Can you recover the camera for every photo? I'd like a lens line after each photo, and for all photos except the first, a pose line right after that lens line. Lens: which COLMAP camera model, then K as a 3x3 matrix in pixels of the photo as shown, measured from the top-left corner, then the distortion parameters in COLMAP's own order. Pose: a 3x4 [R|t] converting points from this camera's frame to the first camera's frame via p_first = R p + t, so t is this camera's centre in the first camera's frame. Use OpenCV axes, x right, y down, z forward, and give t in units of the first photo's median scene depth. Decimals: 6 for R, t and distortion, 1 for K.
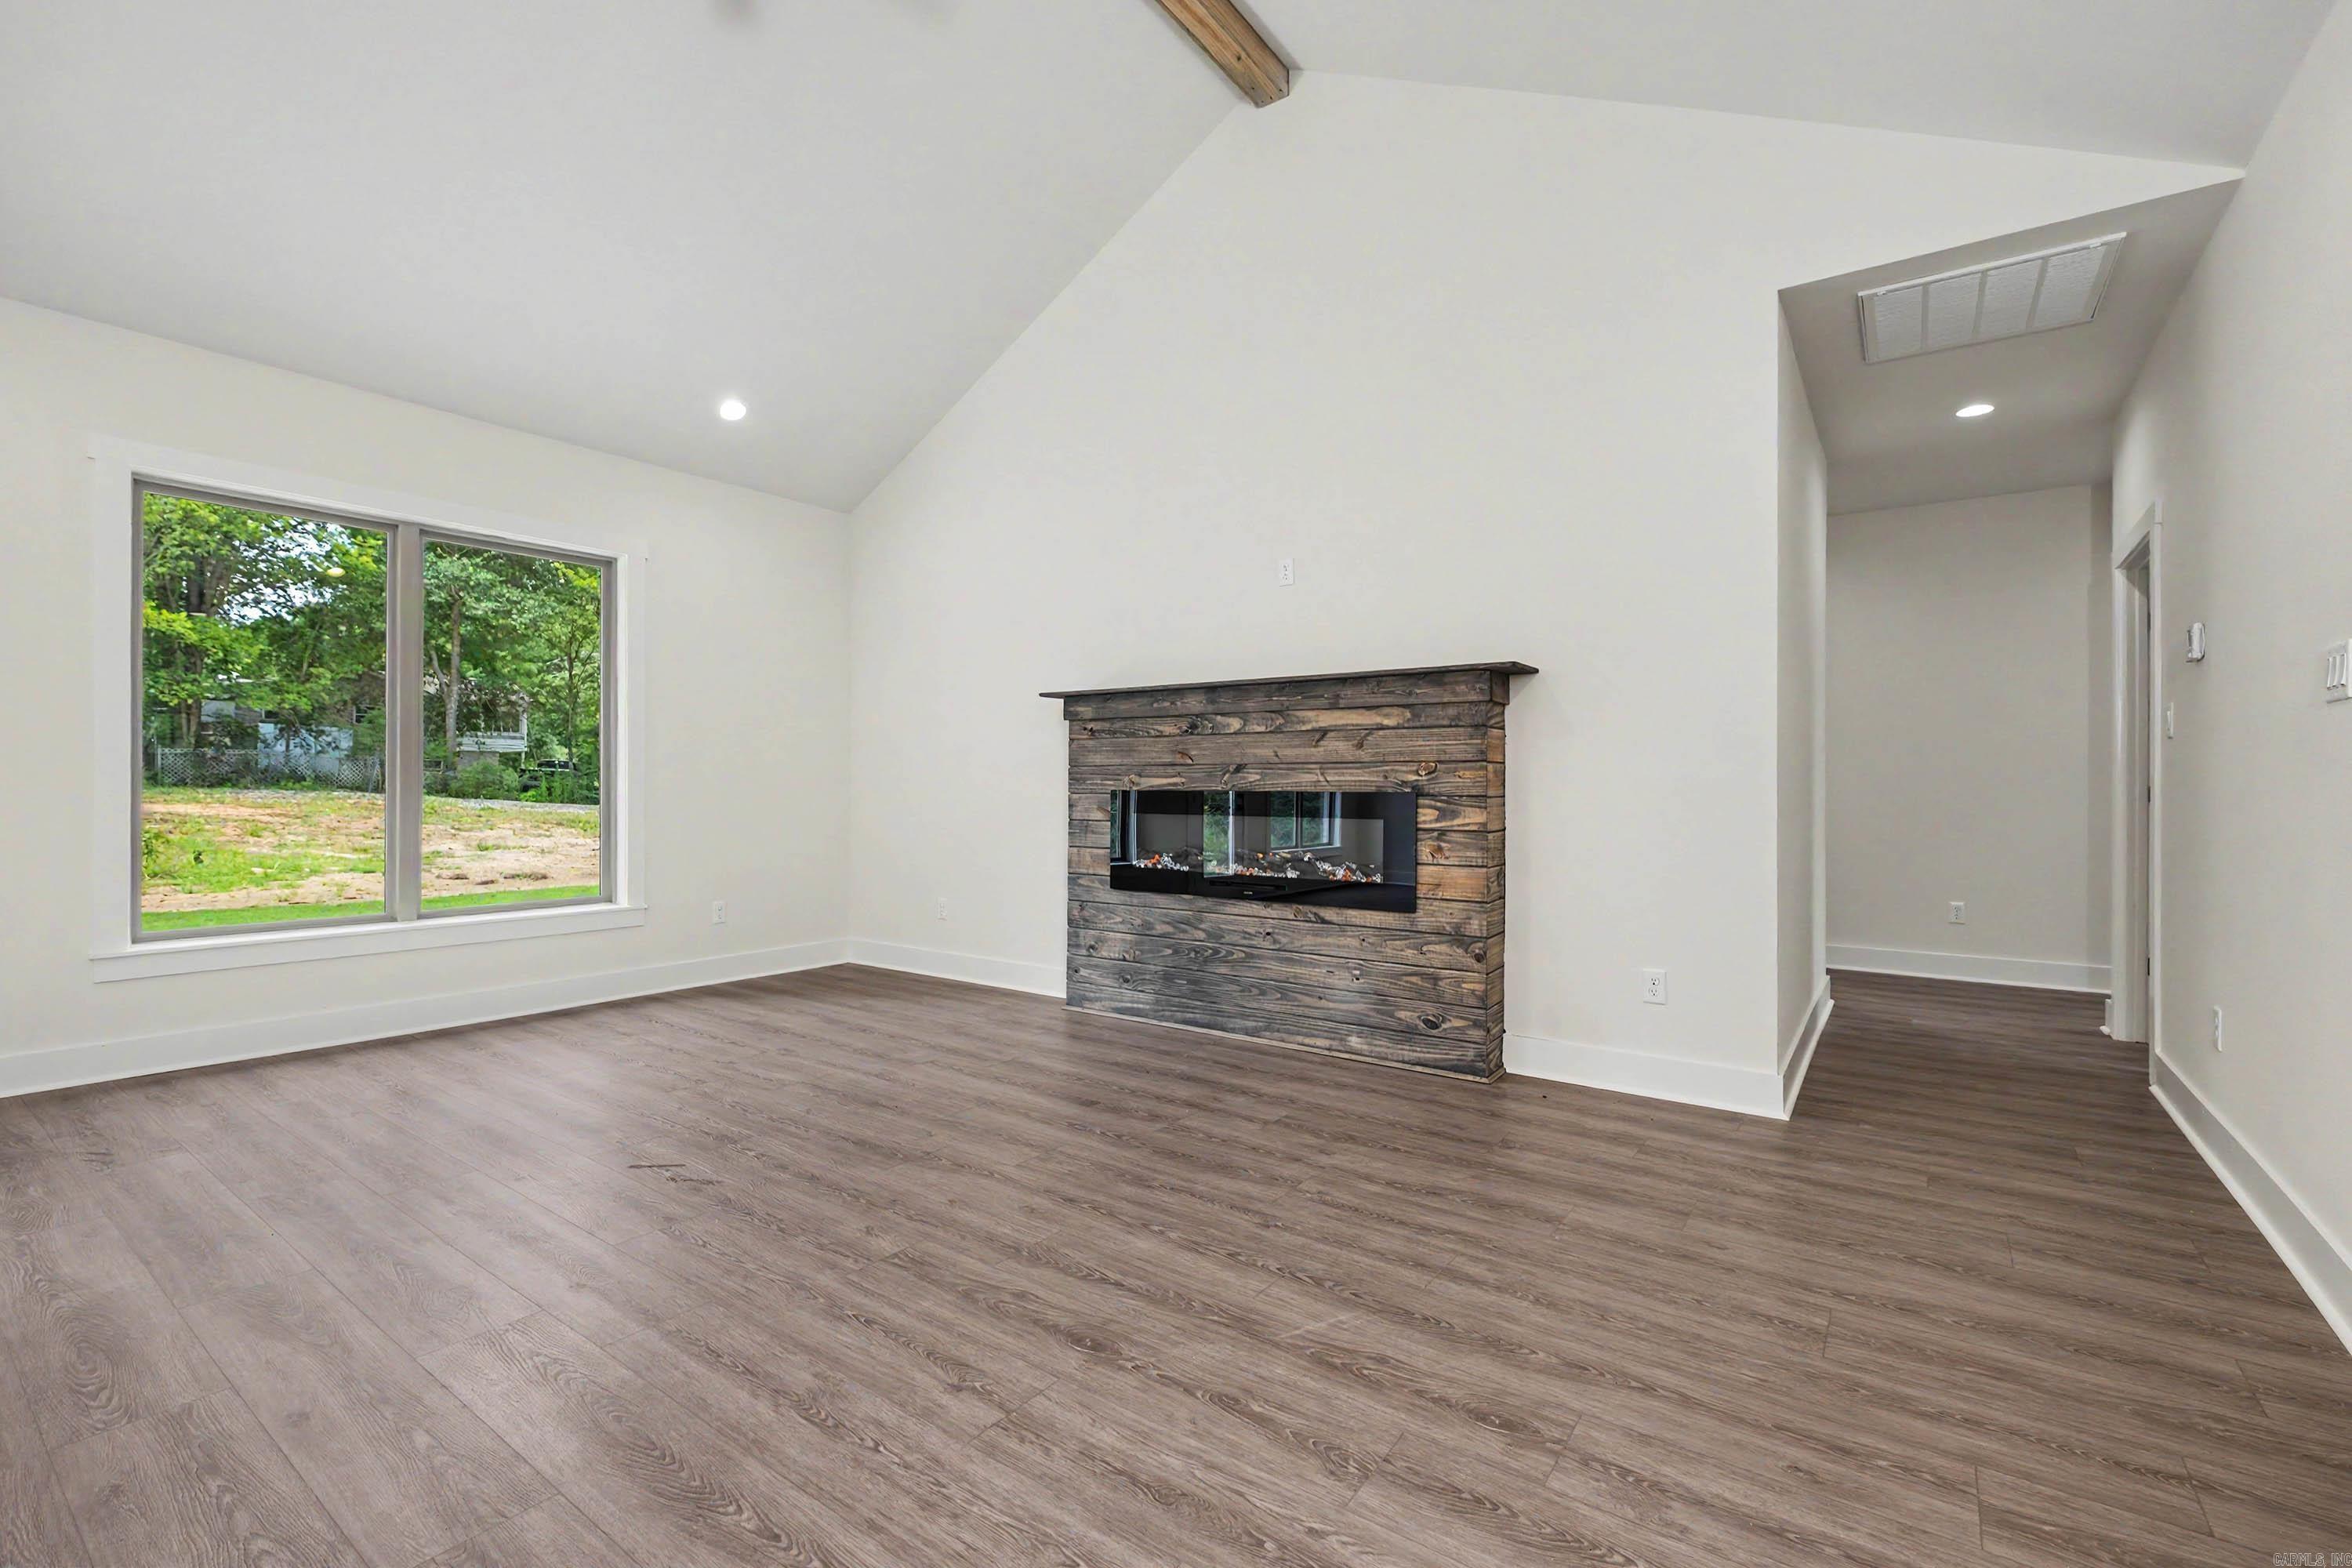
lens RADIAL K [[1020.3, 0, 1167.3], [0, 1020.3, 785.7], [0, 0, 1]] dist [0.002961, -0.006826]
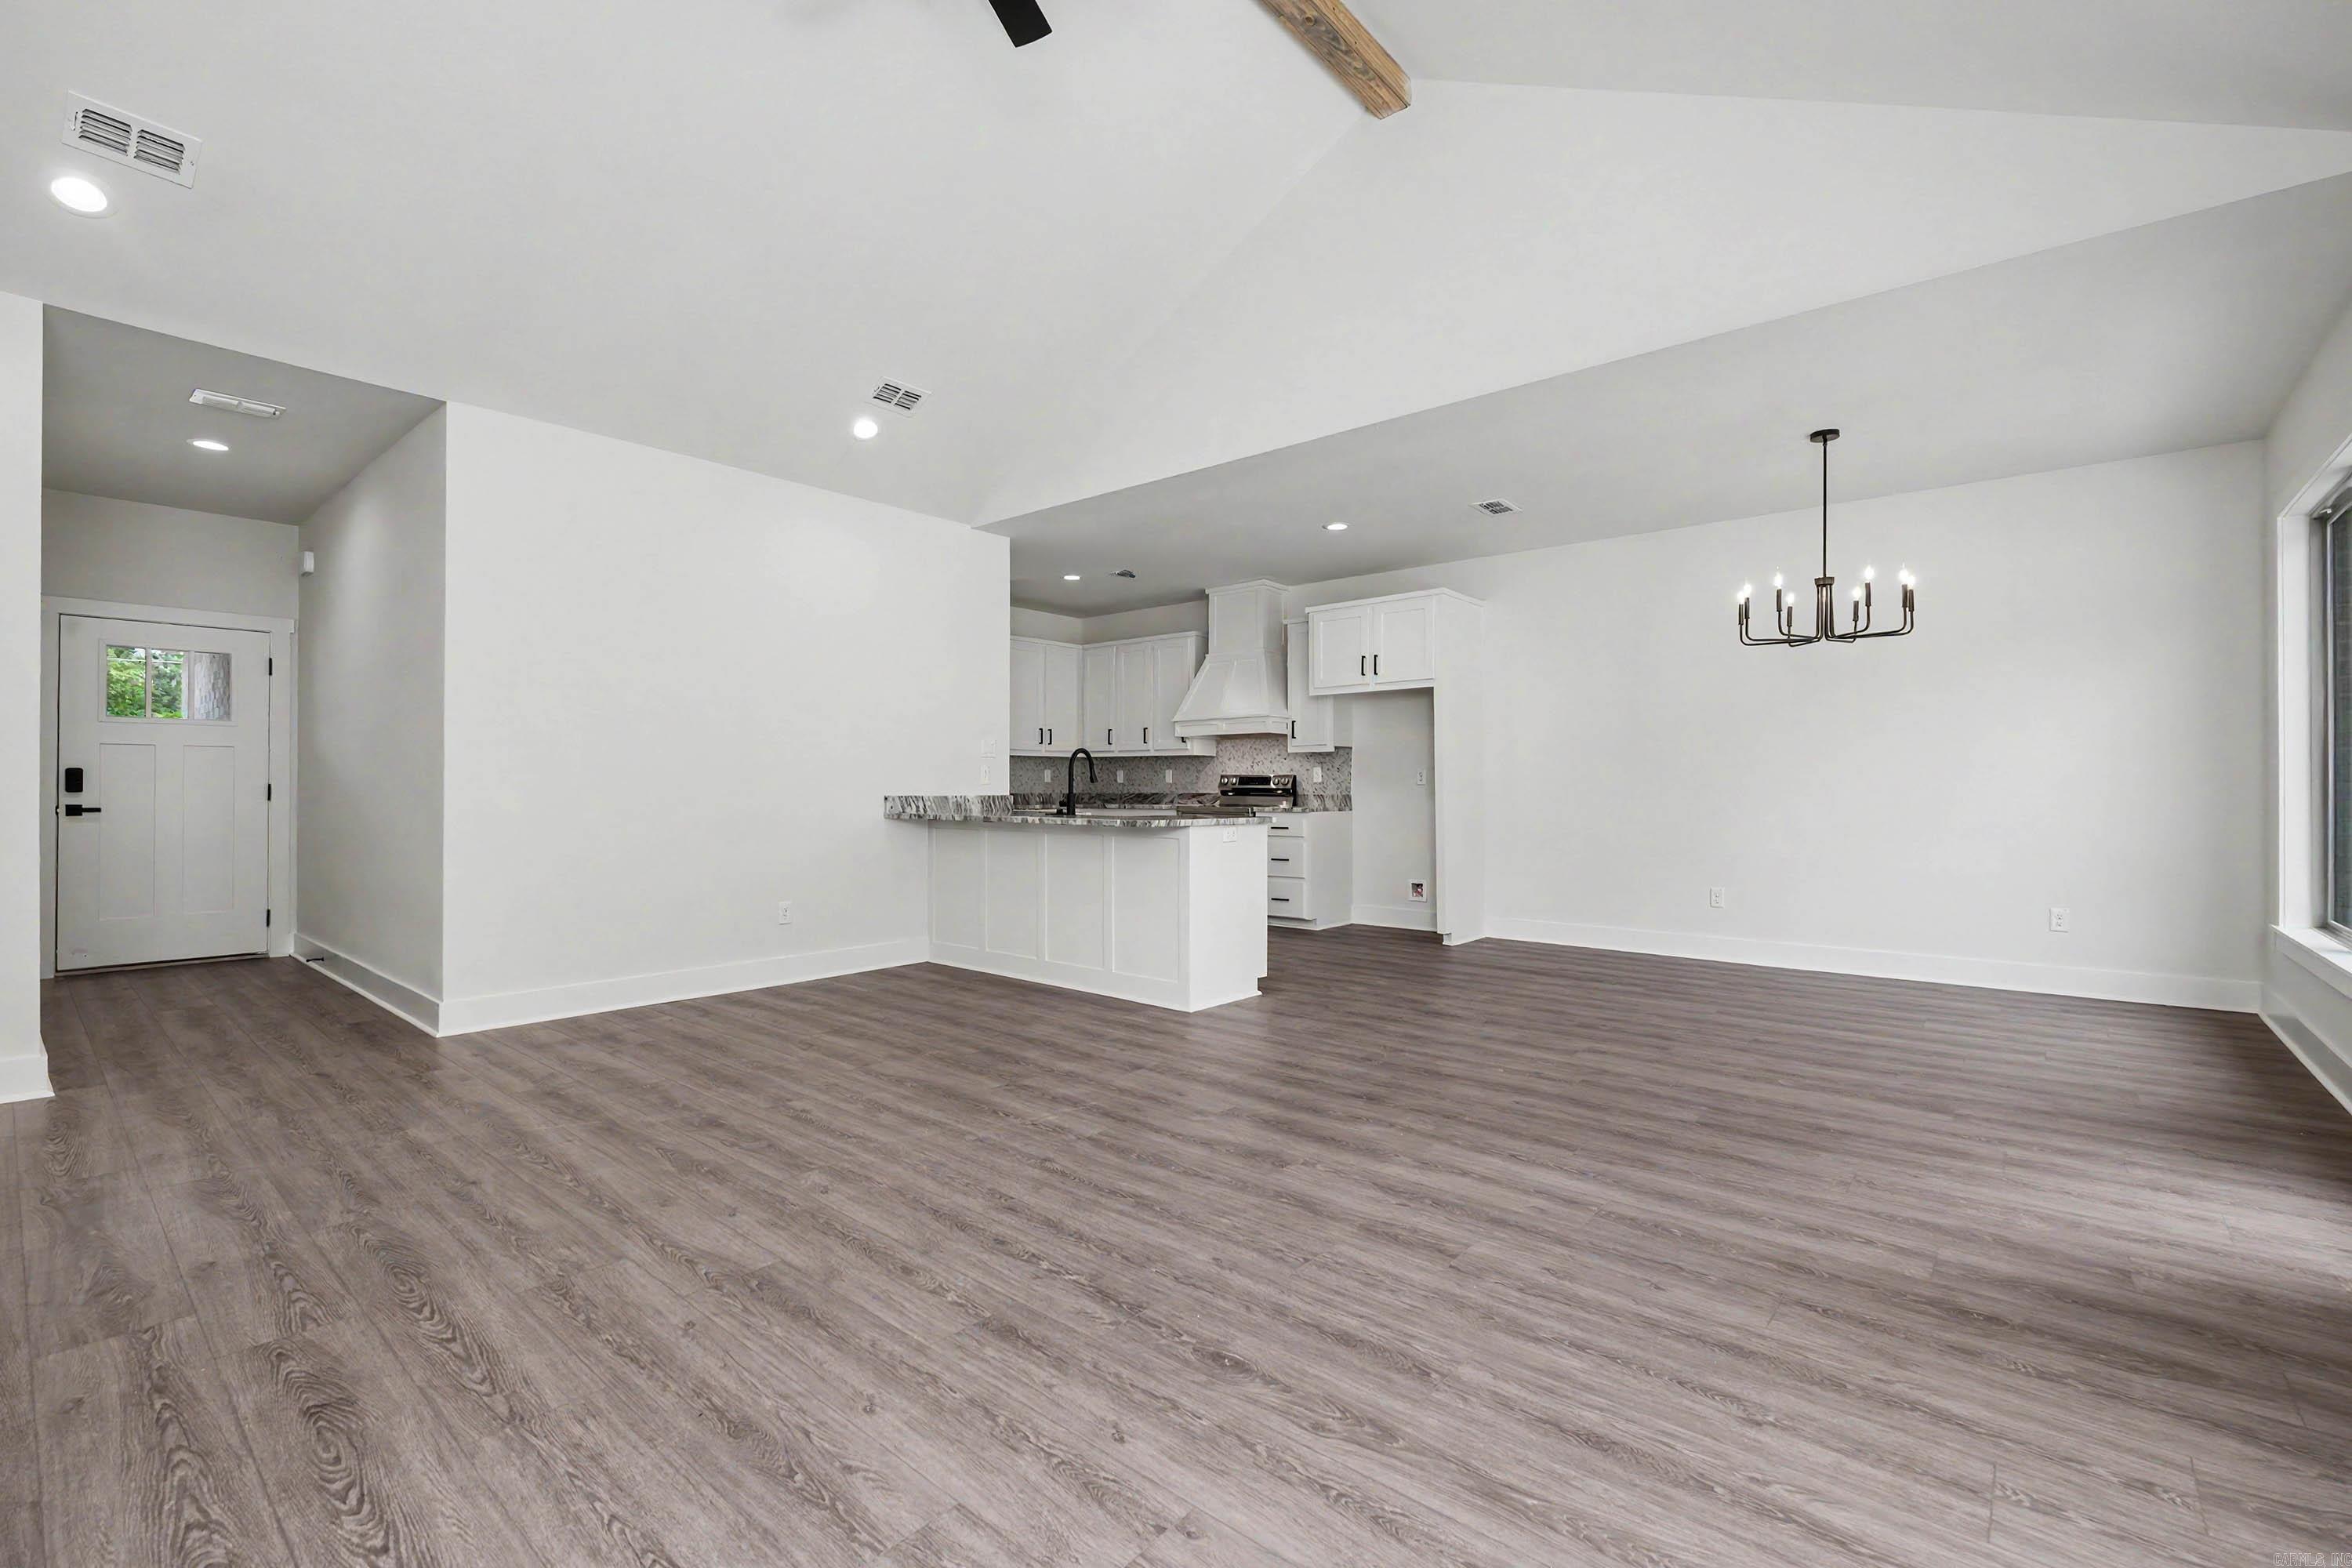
lens RADIAL K [[1020.3, 0, 1170.5], [0, 1020.3, 777.4], [0, 0, 1]] dist [0.002961, -0.006826]
pose [[-0.997326, -0.006667, 0.072780, -0.468706], [-0.007605, 0.999891, -0.012618, 0.001686], [-0.072688, -0.013138, -0.997268, 1.312901]]
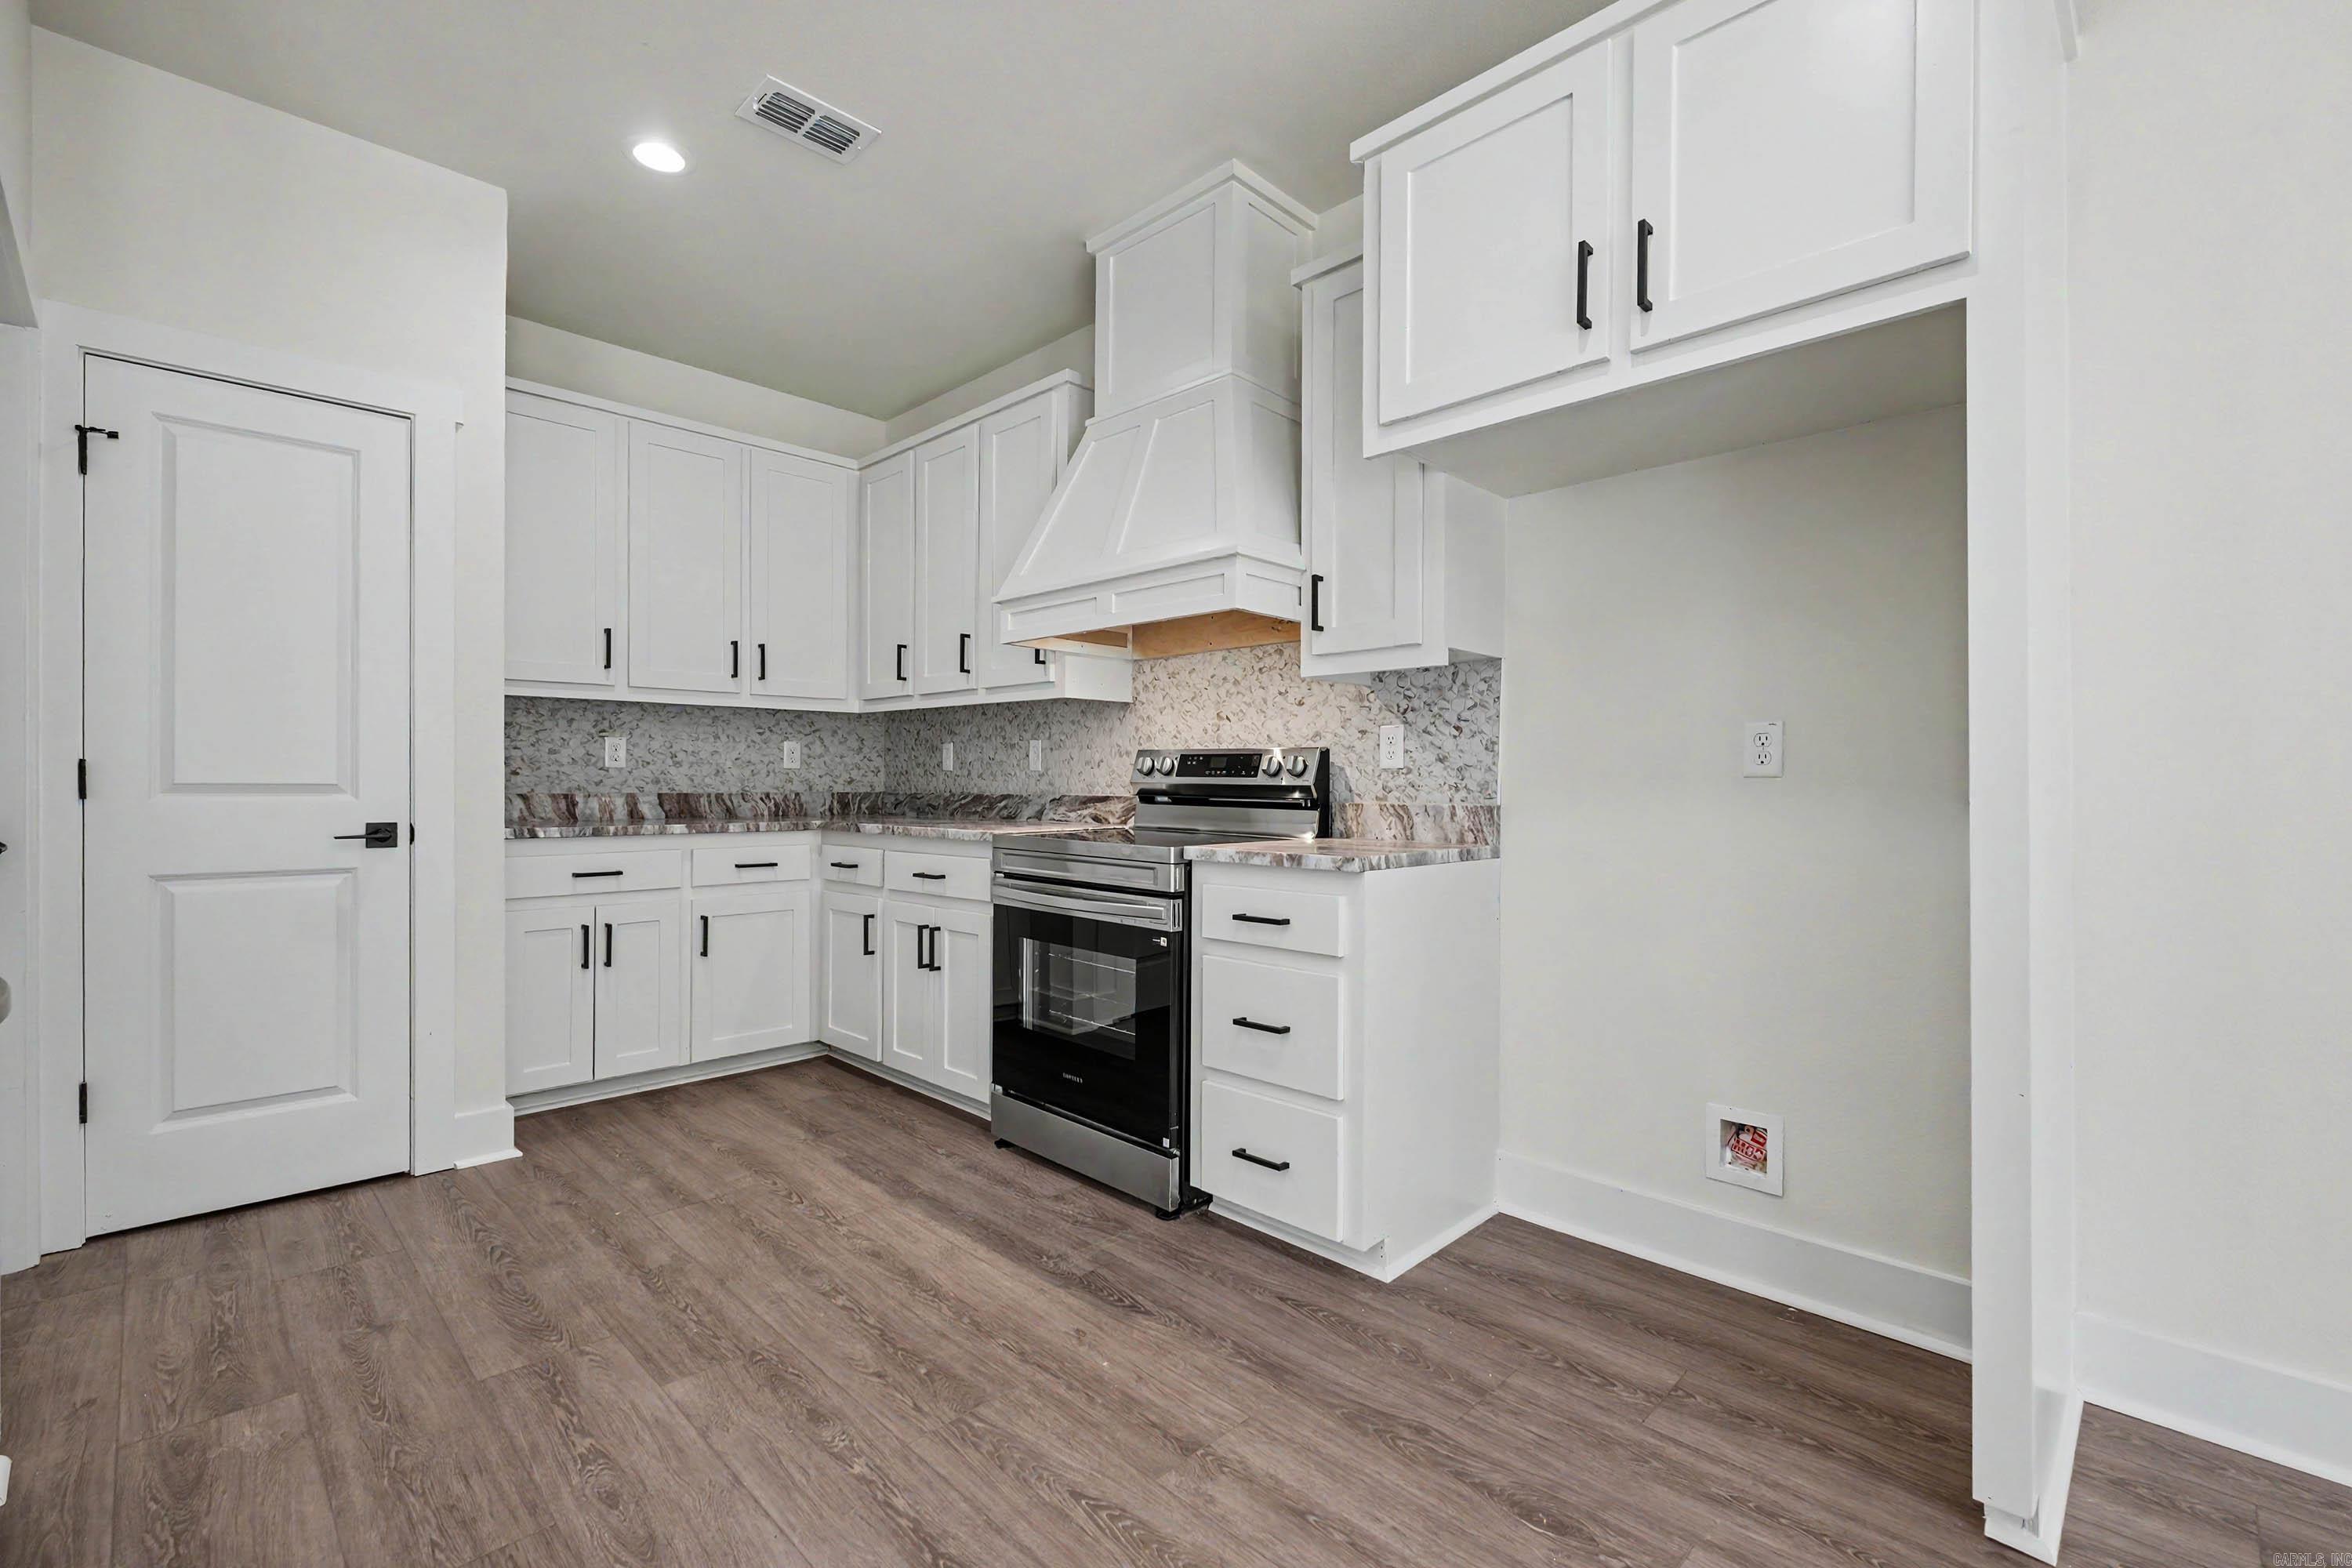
lens RADIAL K [[1020.3, 0, 1163.9], [0, 1020.3, 795.8], [0, 0, 1]] dist [0.002961, -0.006826]
pose [[-0.988128, -0.014723, 0.152925, -0.570995], [-0.013024, 0.999842, 0.012104, -0.004853], [-0.153079, 0.009968, -0.988164, -0.097099]]
